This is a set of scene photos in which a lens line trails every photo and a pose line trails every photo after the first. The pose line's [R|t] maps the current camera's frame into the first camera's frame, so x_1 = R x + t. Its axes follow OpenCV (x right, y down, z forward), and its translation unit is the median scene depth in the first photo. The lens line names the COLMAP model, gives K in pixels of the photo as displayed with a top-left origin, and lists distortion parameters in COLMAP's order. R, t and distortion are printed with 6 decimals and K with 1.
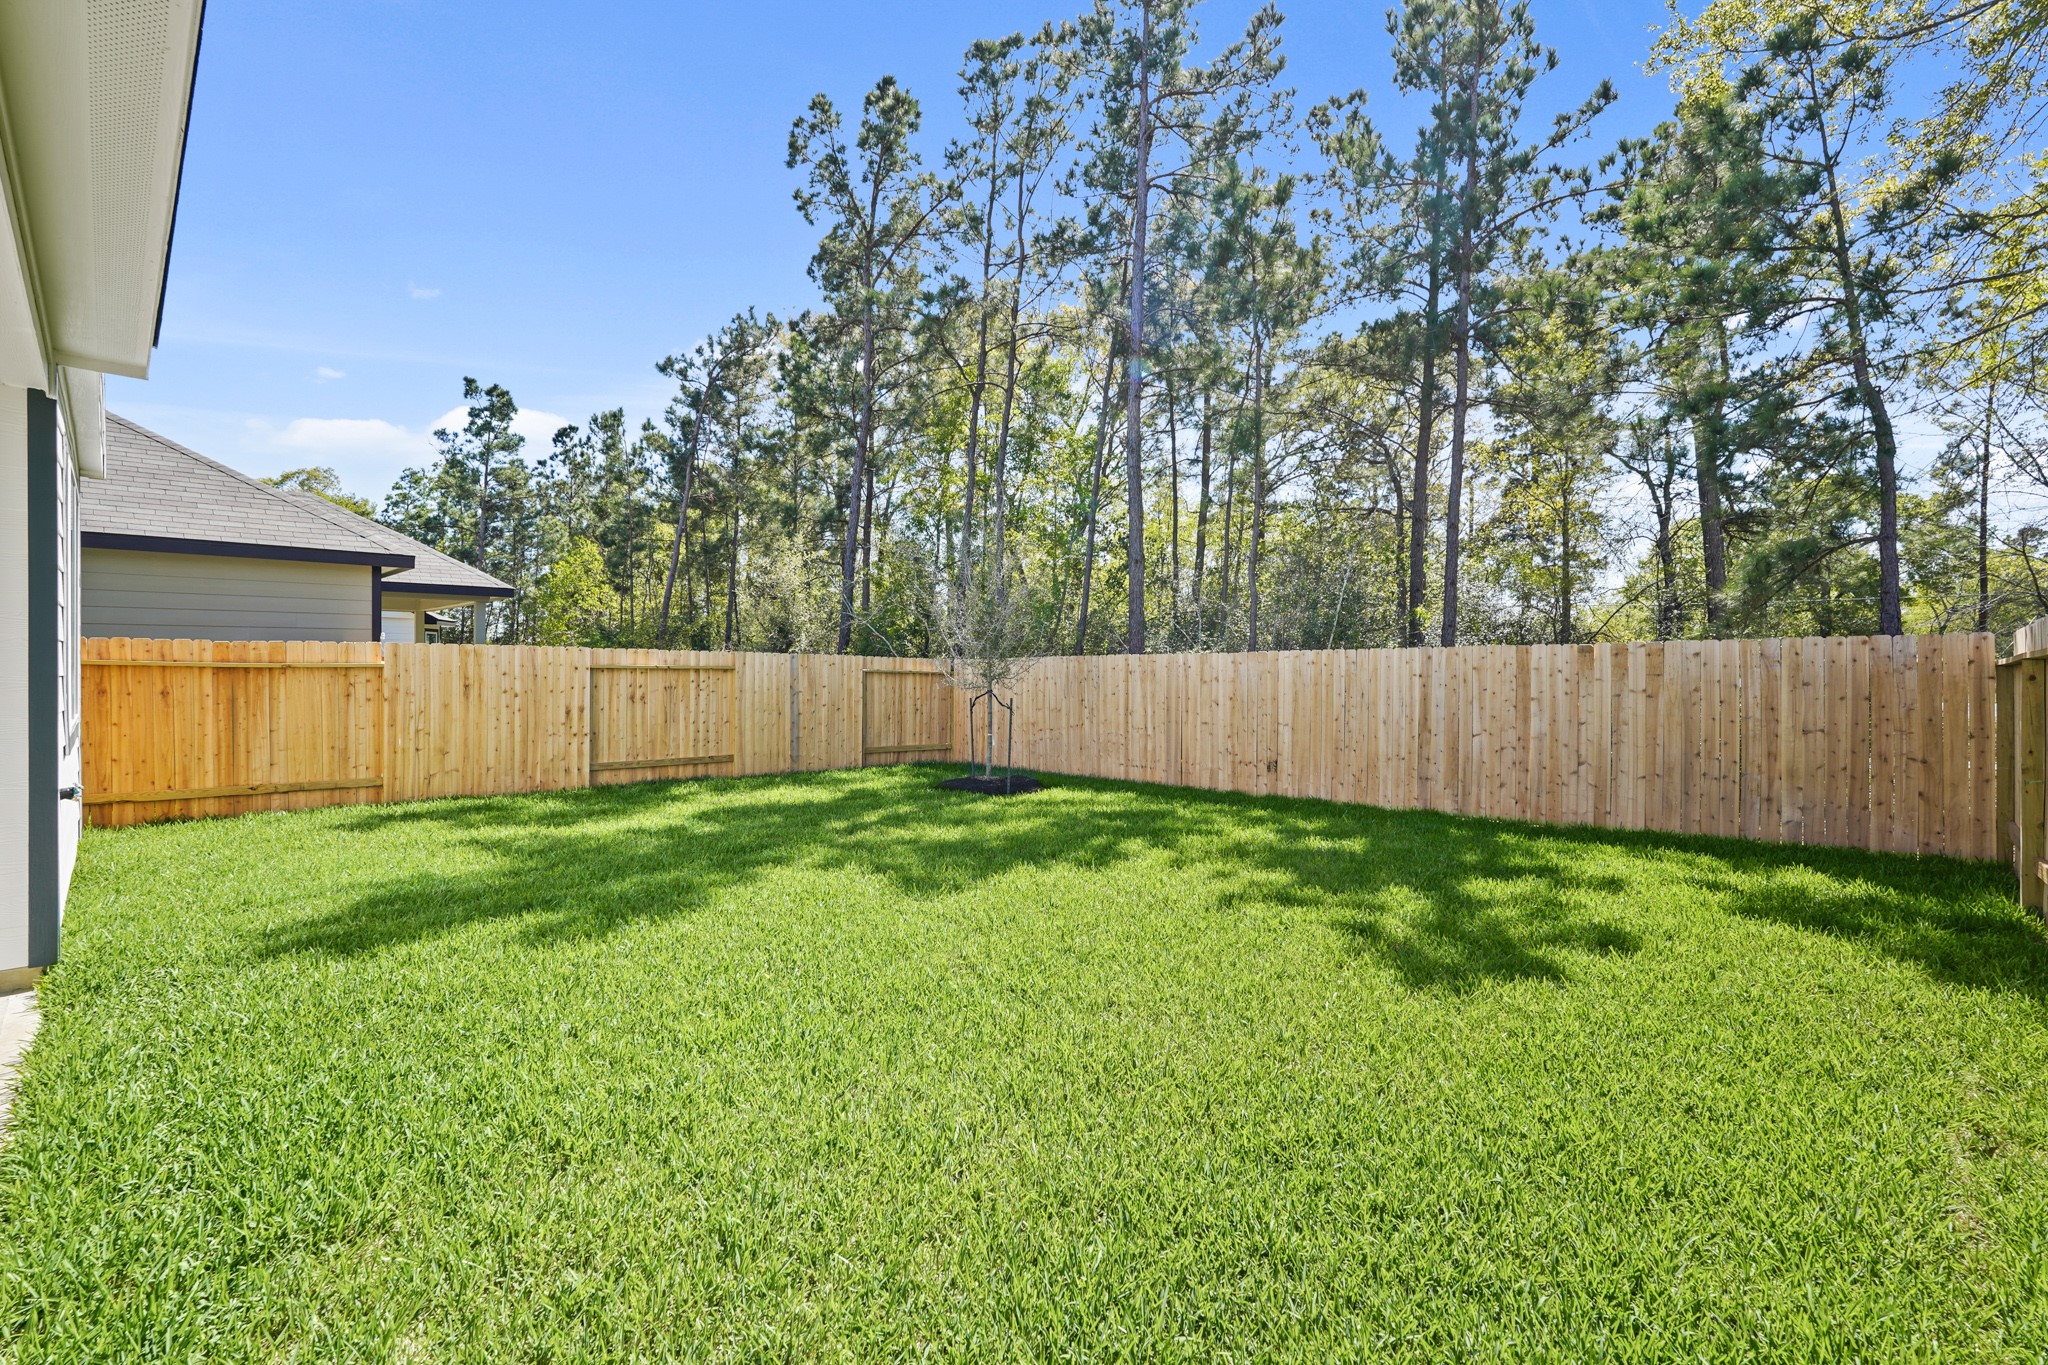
lens RADIAL K [[928.3, 0, 1017.5], [0, 928.3, 677.0], [0, 0, 1]] dist [-0.001024, 0.001477]
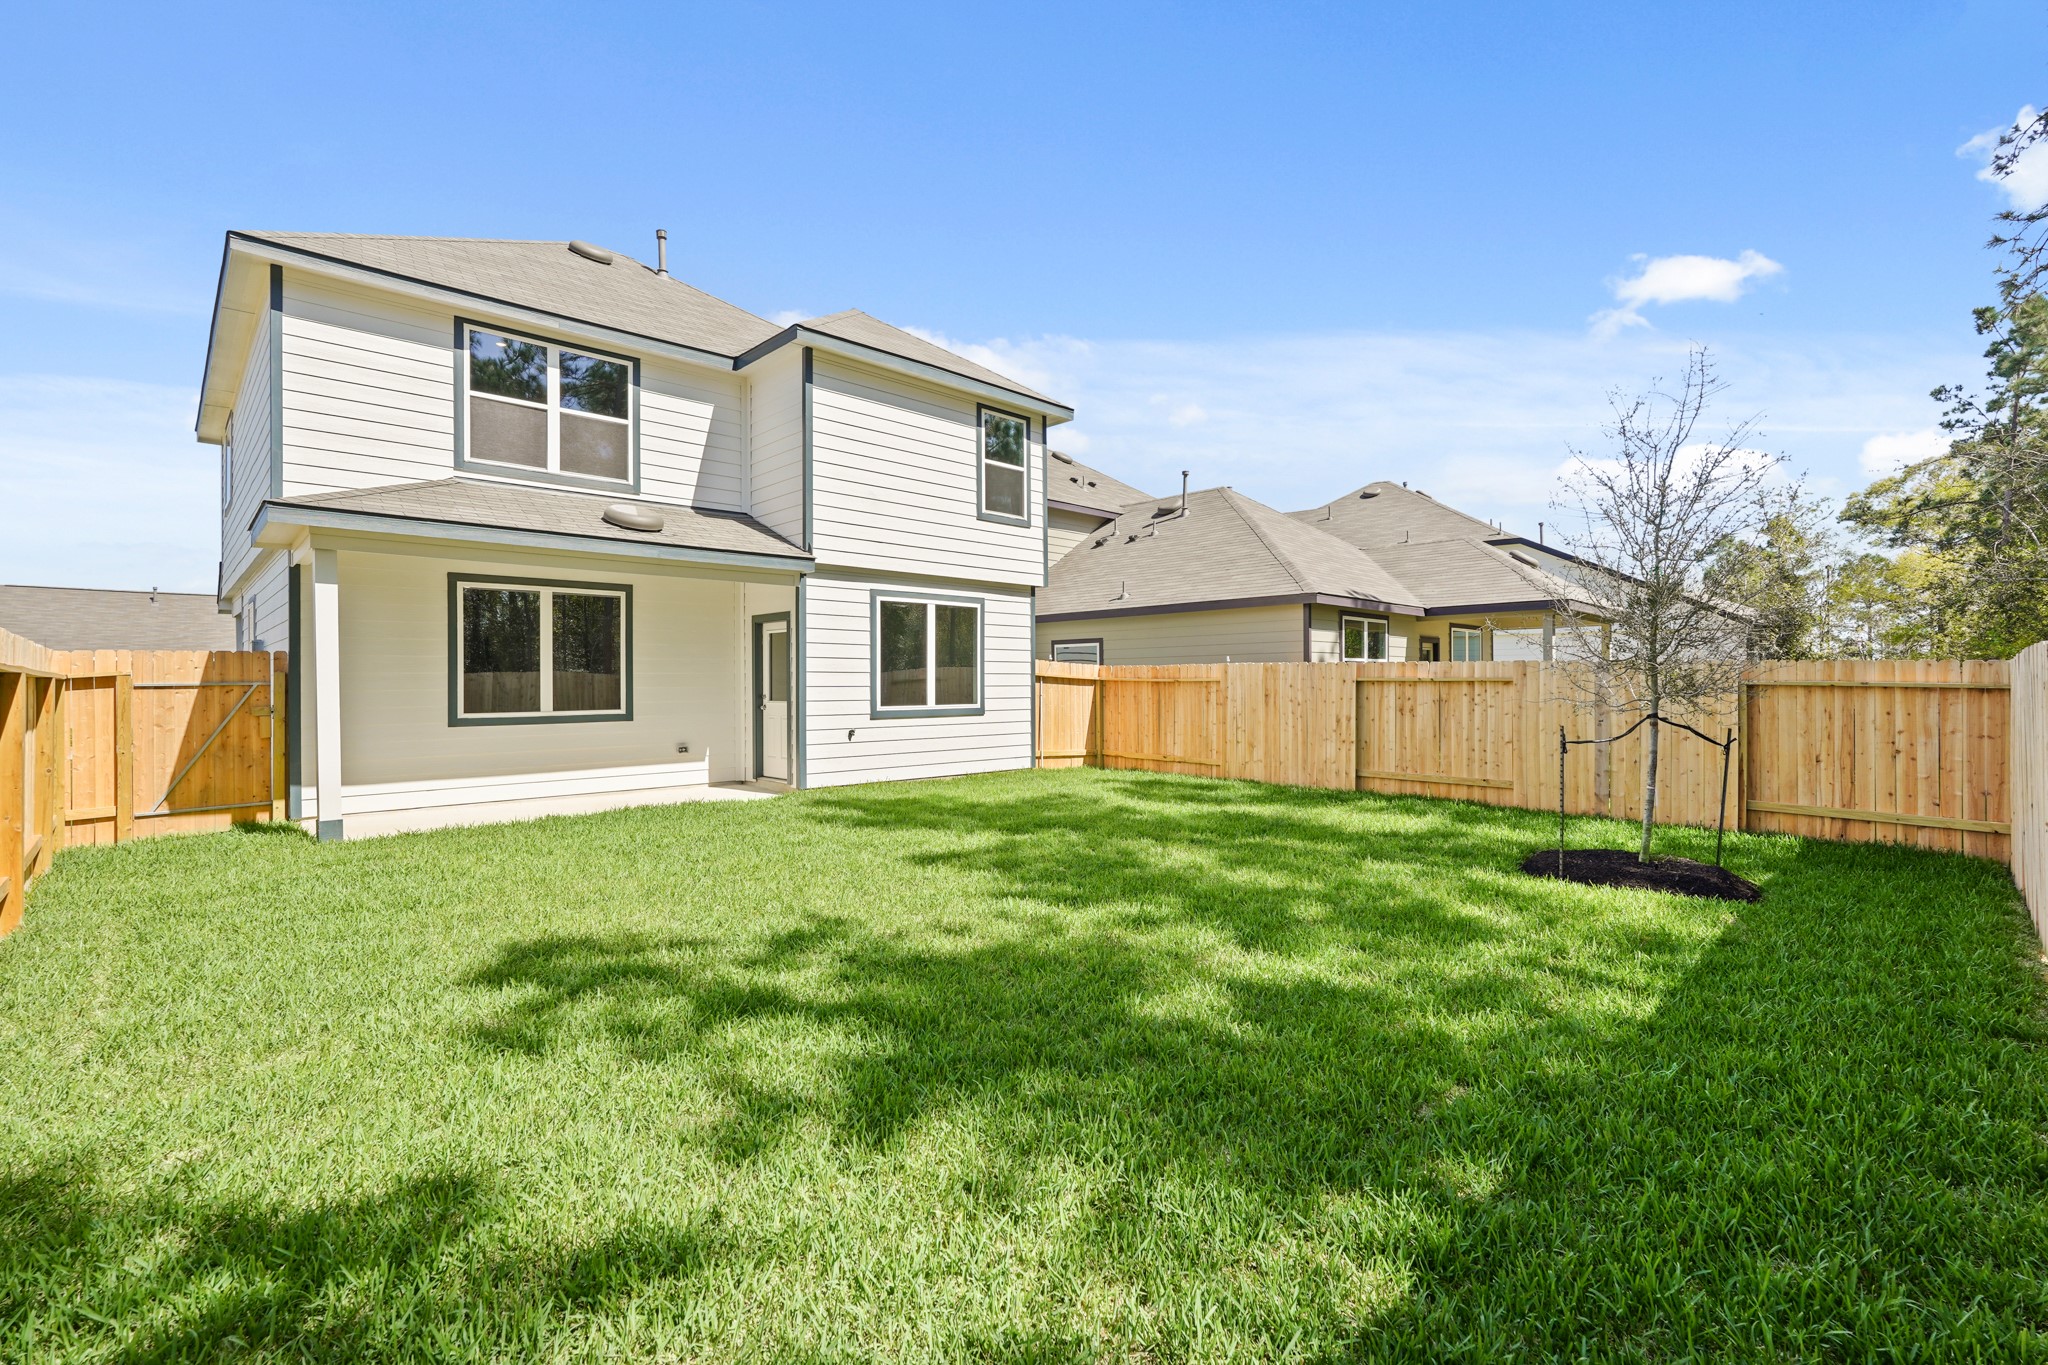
lens RADIAL K [[928.3, 0, 1018.1], [0, 928.3, 686.0], [0, 0, 1]] dist [-0.001024, 0.001477]
pose [[-0.014860, 0.001971, -0.999888, 0.625500], [-0.006281, 0.999978, 0.002065, -0.003322], [0.999870, 0.006311, -0.014847, 0.627785]]
